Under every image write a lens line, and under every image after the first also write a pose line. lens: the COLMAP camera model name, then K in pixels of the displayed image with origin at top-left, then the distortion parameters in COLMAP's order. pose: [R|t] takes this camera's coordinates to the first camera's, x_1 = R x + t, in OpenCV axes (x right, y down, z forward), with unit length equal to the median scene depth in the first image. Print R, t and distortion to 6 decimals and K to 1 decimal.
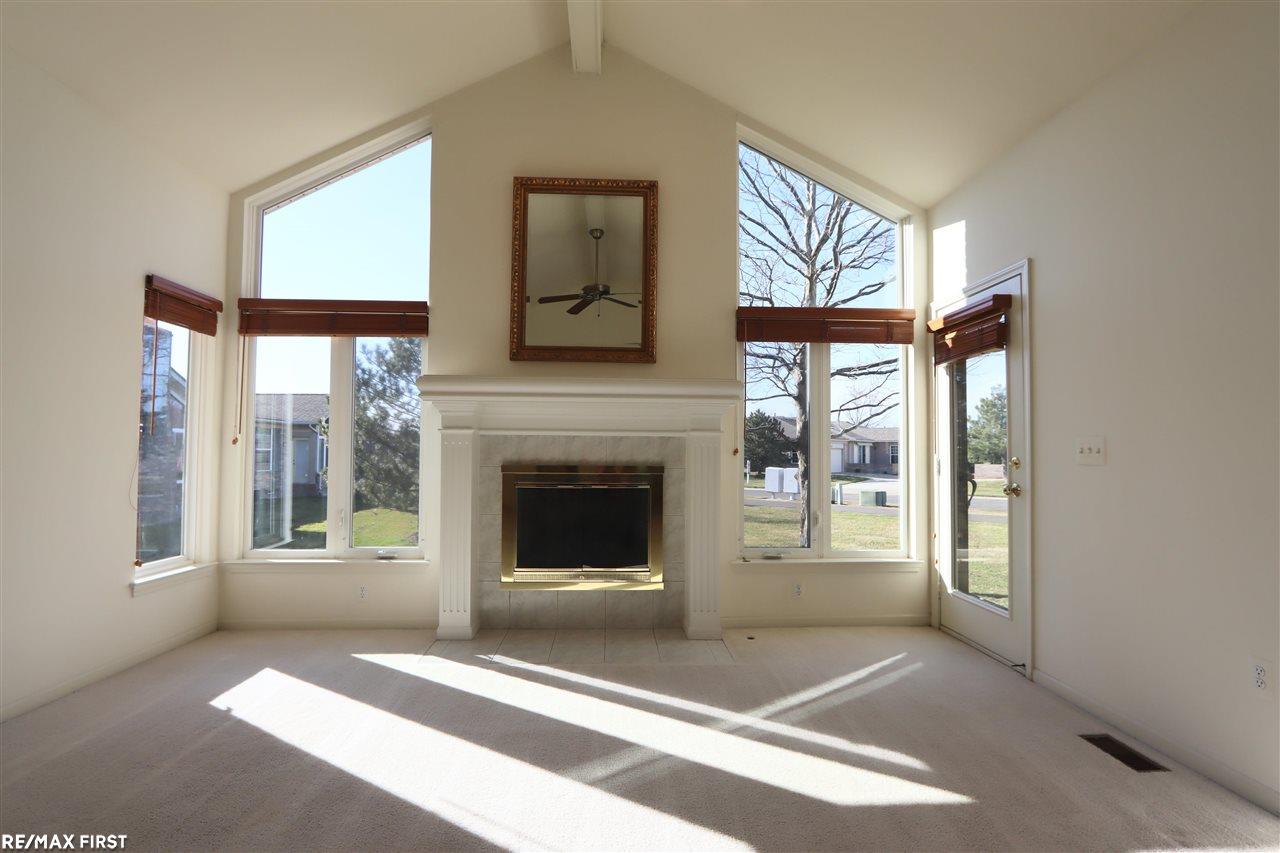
lens RADIAL K [[588.7, 0, 632.5], [0, 588.7, 431.9], [0, 0, 1]] dist [-0.019251, 0.000979]
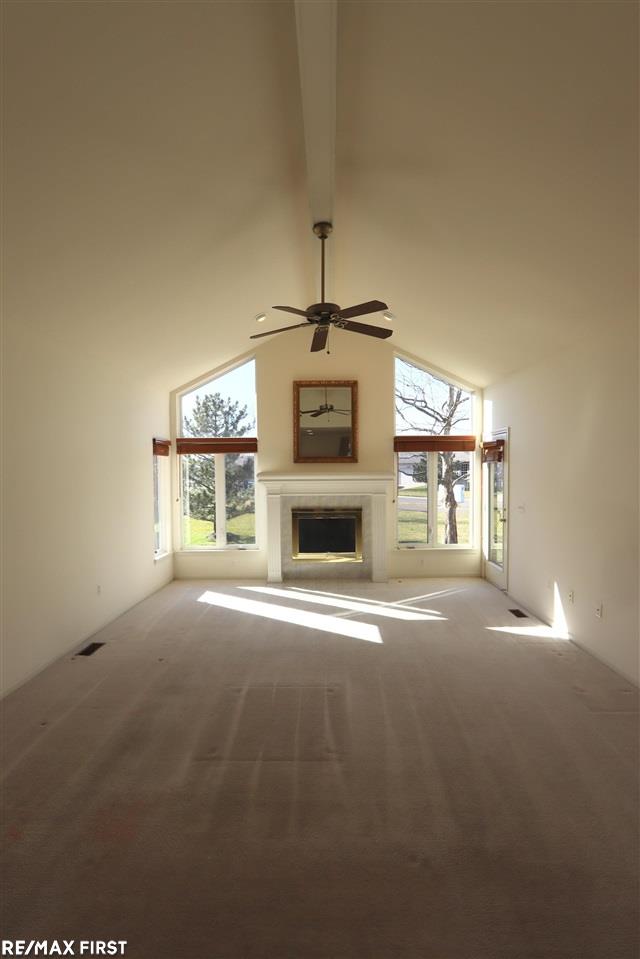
lens RADIAL K [[441.1, 0, 323.2], [0, 441.1, 479.7], [0, 0, 1]] dist [-0.019251, 0.000979]
pose [[0.998568, -0.014995, -0.051358, -0.006936], [0.017915, 0.998220, 0.056893, -0.155827], [0.050413, -0.057731, 0.997058, -0.720635]]
